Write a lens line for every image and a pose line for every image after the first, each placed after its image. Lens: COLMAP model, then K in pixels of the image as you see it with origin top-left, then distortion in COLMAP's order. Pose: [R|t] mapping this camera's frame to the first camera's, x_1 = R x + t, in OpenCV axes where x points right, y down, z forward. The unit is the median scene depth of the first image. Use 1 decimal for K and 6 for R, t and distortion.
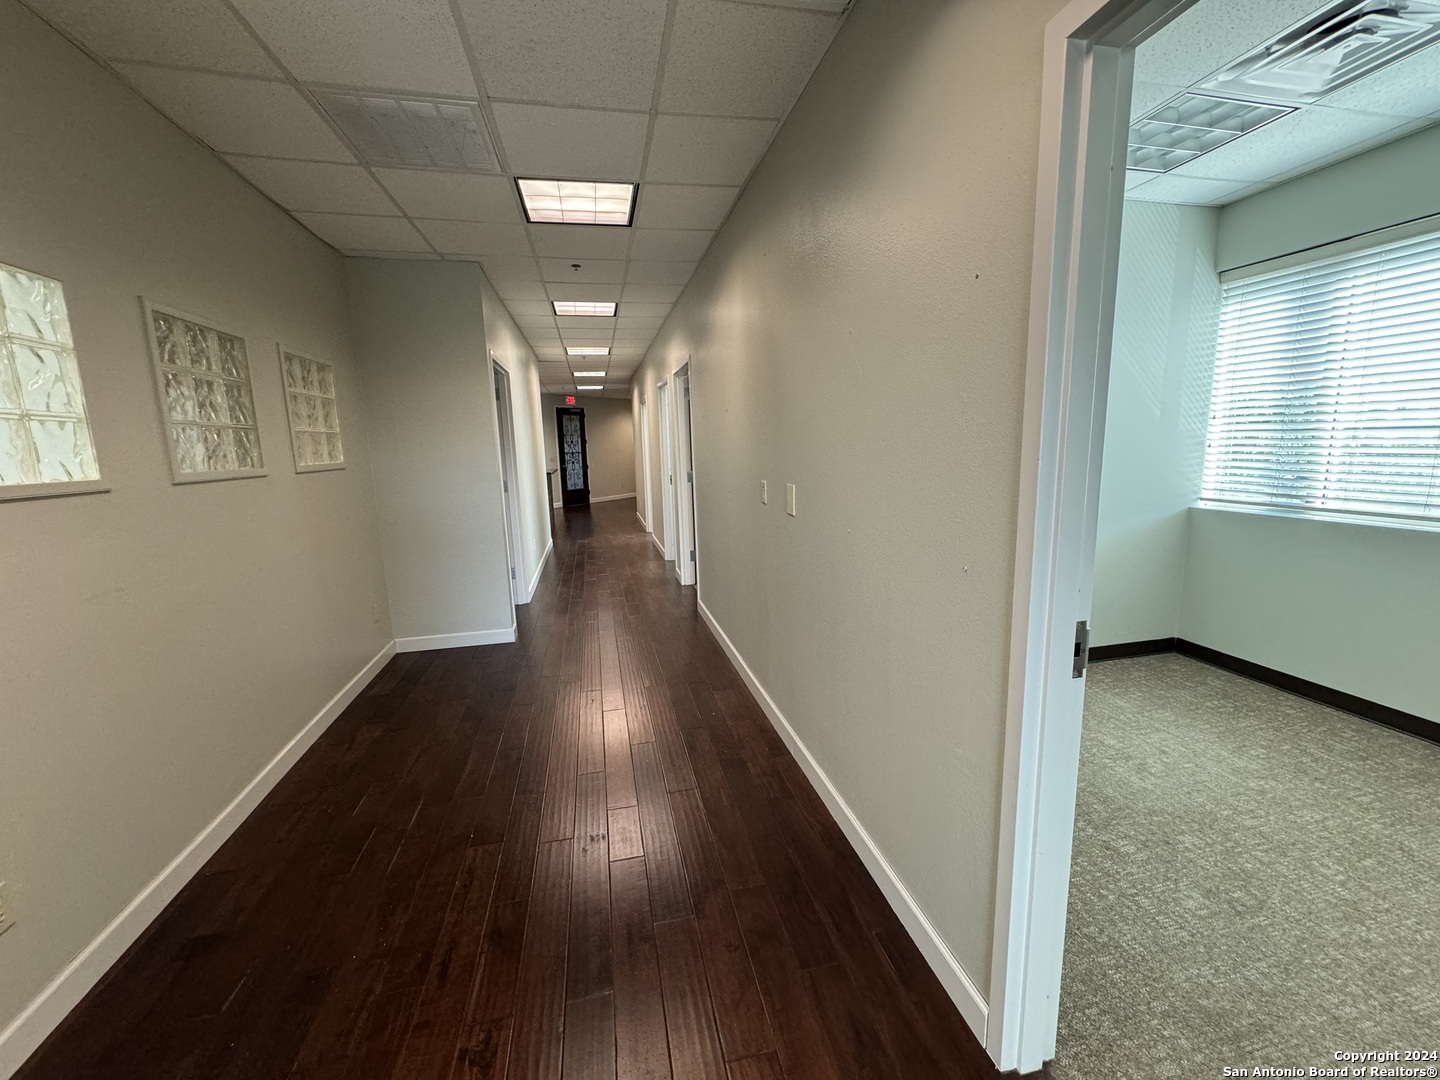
lens RADIAL K [[570.7, 0, 717.3], [0, 570.7, 538.9], [0, 0, 1]] dist [-0.000962, 0.000168]
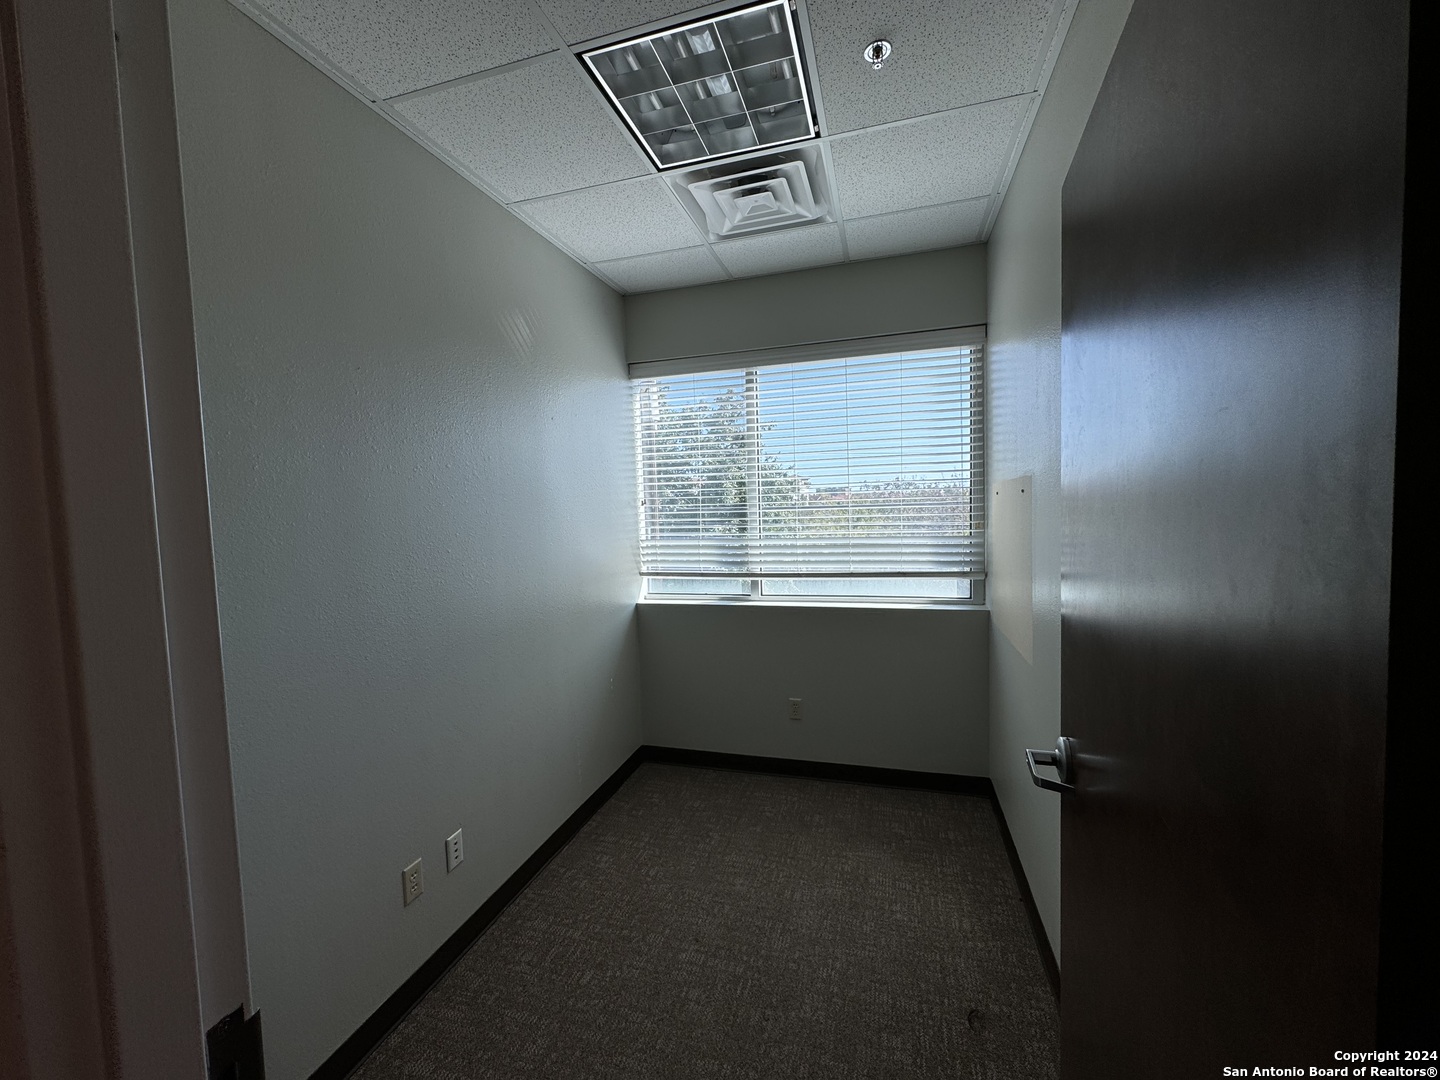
lens RADIAL K [[569.5, 0, 720.0], [0, 569.5, 540.0], [0, 0, 1]] dist [-0.001201, -0.000350]
pose [[0.480775, -0.030346, 0.876319, 0.101326], [0.156772, 0.986272, -0.051857, -0.106822], [-0.862715, 0.162314, 0.478933, 0.500240]]
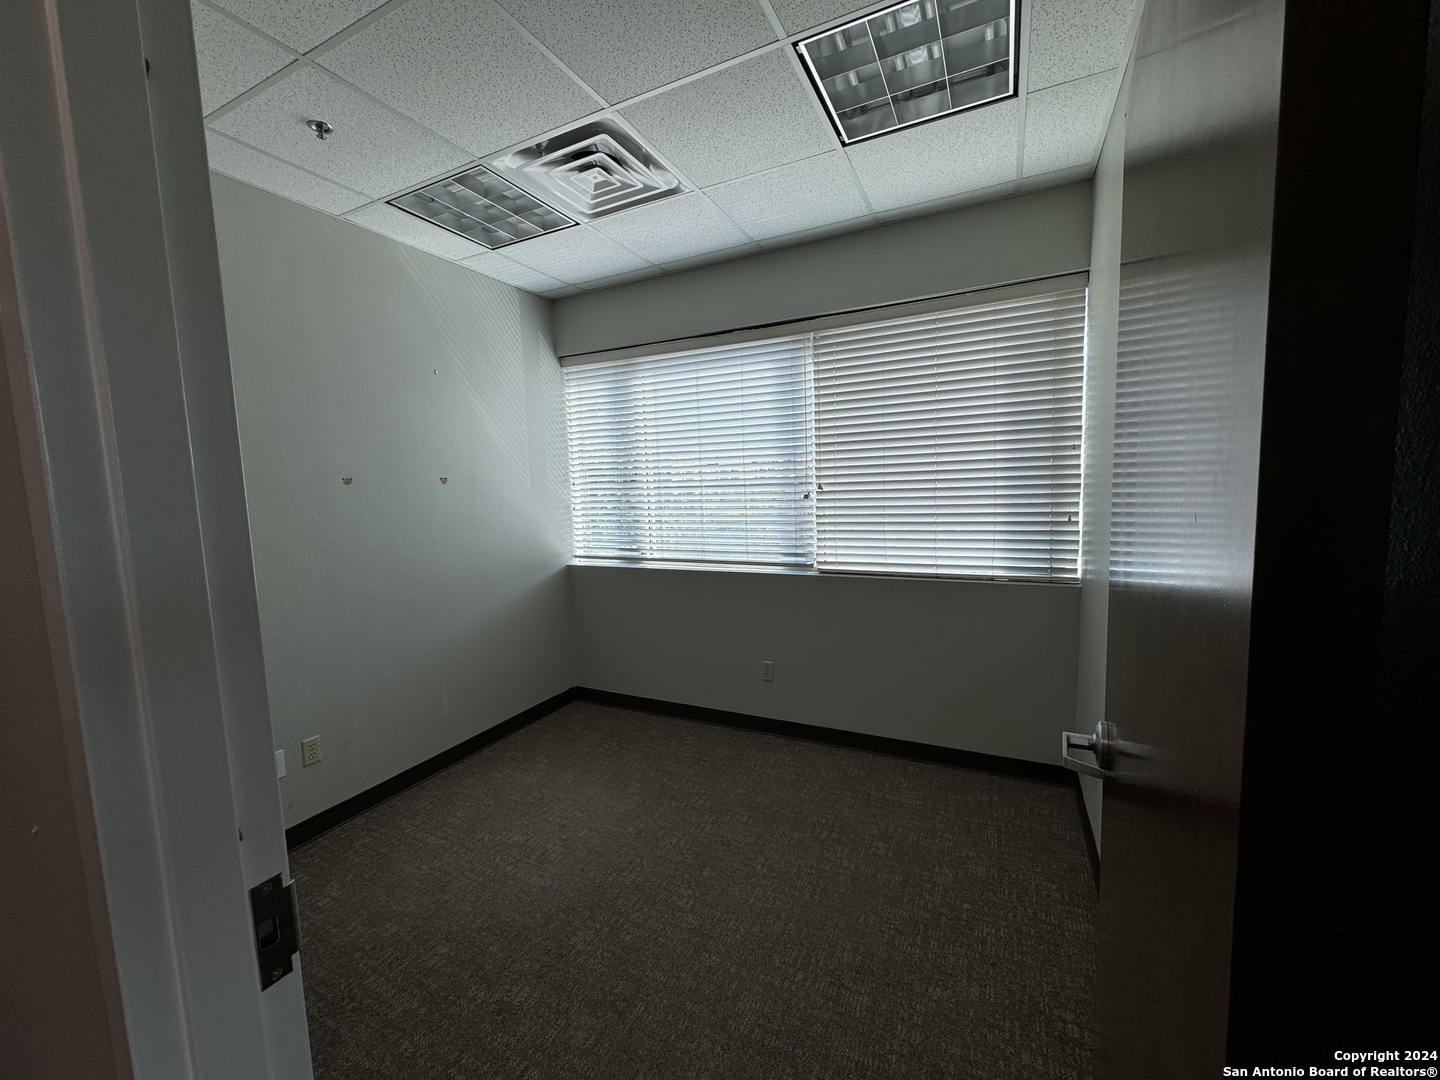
lens RADIAL K [[578.3, 0, 715.5], [0, 578.3, 533.9], [0, 0, 1]] dist [-0.000012, 0.000083]
pose [[0.628158, -0.058917, 0.775852, 0.188087], [0.140329, 0.989357, -0.038486, -0.039321], [-0.765327, 0.133050, 0.629740, 0.103484]]
